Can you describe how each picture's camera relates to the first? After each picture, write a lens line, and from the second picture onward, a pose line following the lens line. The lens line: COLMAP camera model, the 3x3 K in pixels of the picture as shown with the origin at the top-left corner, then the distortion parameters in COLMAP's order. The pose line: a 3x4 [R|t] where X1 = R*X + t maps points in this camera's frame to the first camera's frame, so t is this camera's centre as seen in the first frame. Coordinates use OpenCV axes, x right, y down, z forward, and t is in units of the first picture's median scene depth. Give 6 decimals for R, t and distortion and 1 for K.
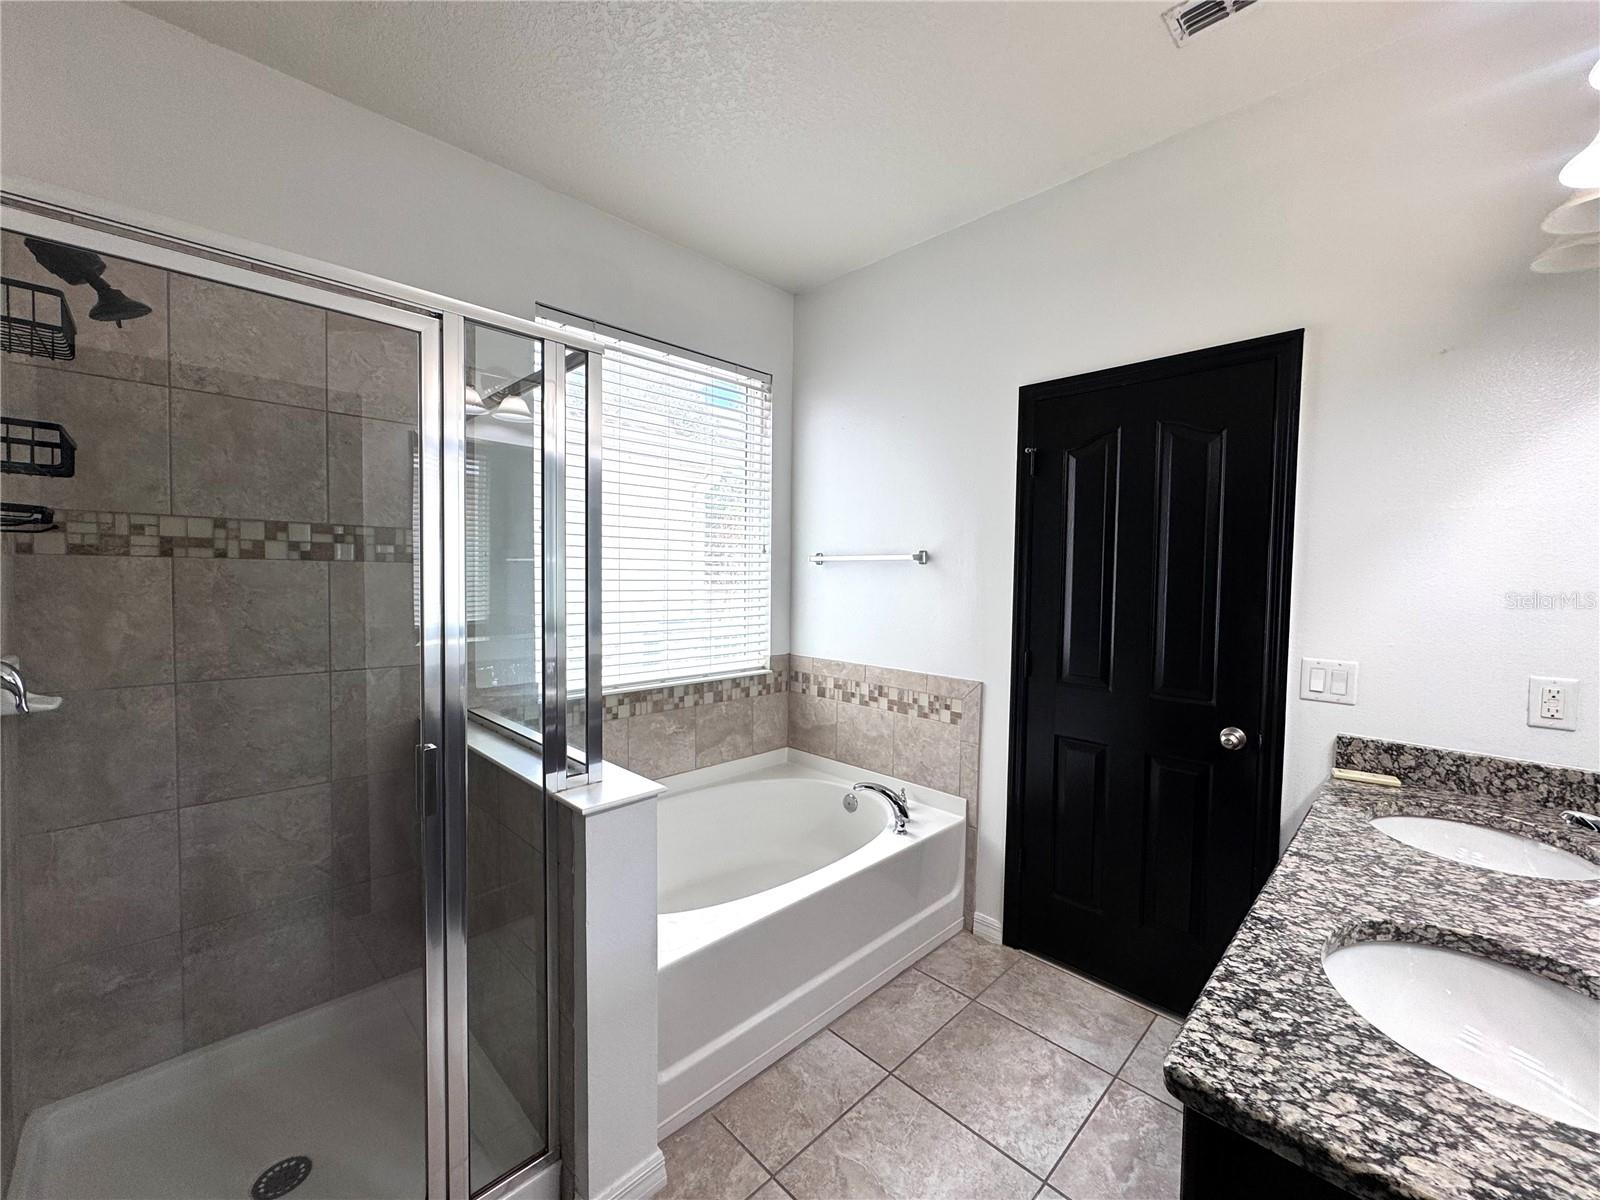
lens RADIAL K [[640.4, 0, 799.6], [0, 640.4, 599.1], [0, 0, 1]] dist [-0.004896, 0.000816]
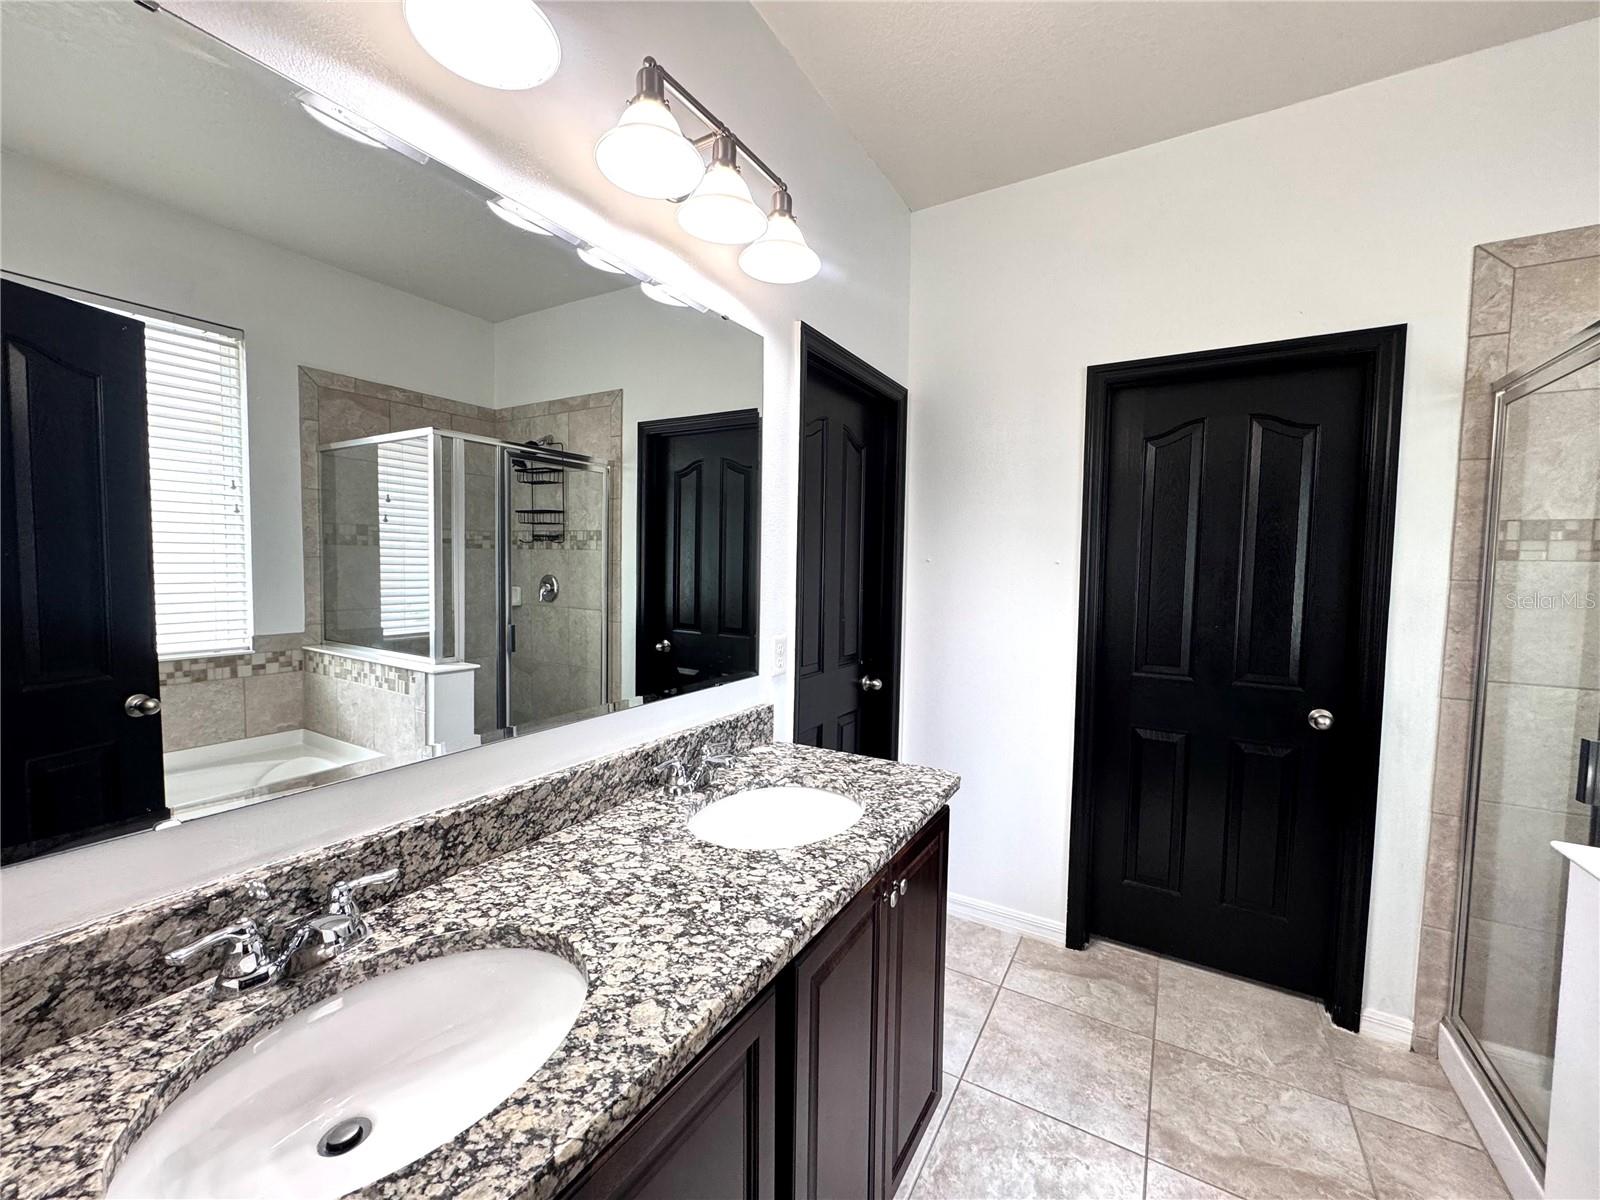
lens RADIAL K [[640.4, 0, 799.6], [0, 640.4, 599.1], [0, 0, 1]] dist [-0.004896, 0.000816]
pose [[-0.968164, -0.017422, -0.249710, 1.069579], [-0.040863, 0.995193, 0.088996, -0.048326], [0.246959, 0.096366, -0.964222, 1.876903]]
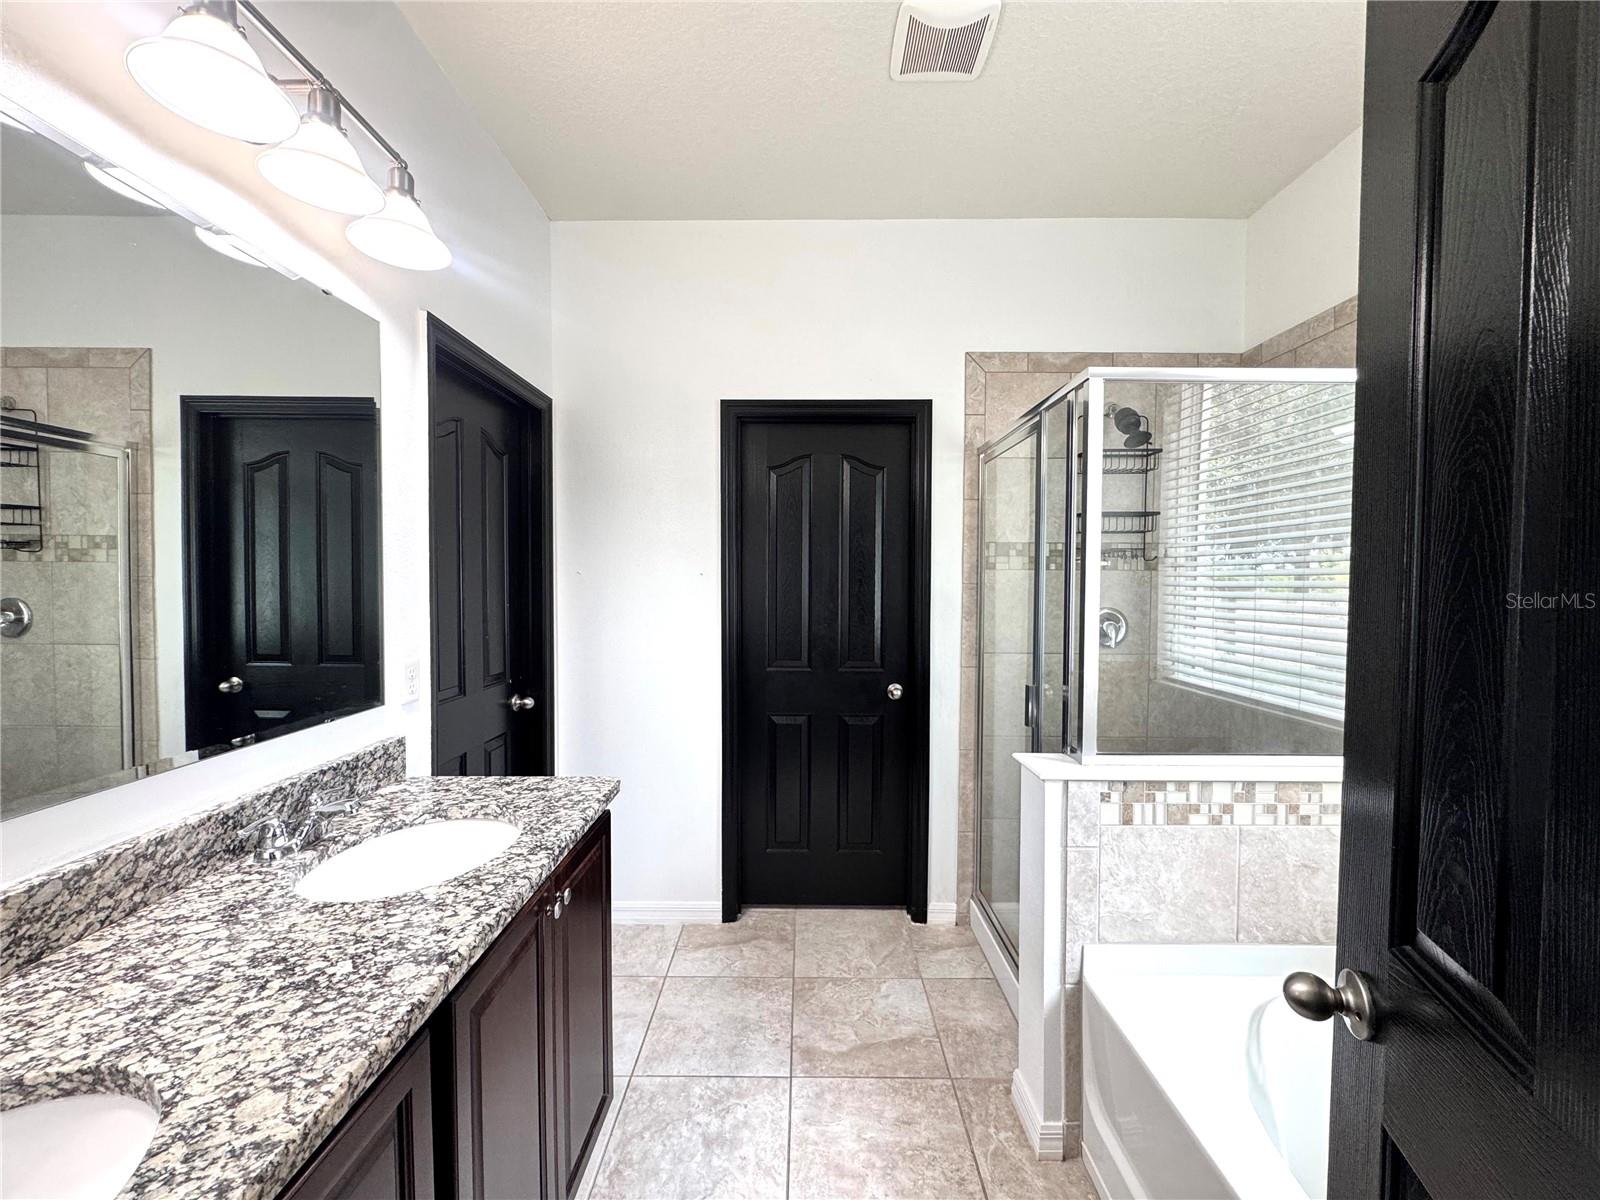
lens RADIAL K [[640.4, 0, 799.6], [0, 640.4, 599.1], [0, 0, 1]] dist [-0.004896, 0.000816]
pose [[-0.709616, 0.003007, -0.704582, 1.106722], [-0.042284, 0.998007, 0.046846, -0.047230], [0.703318, 0.063035, -0.708075, 1.943370]]
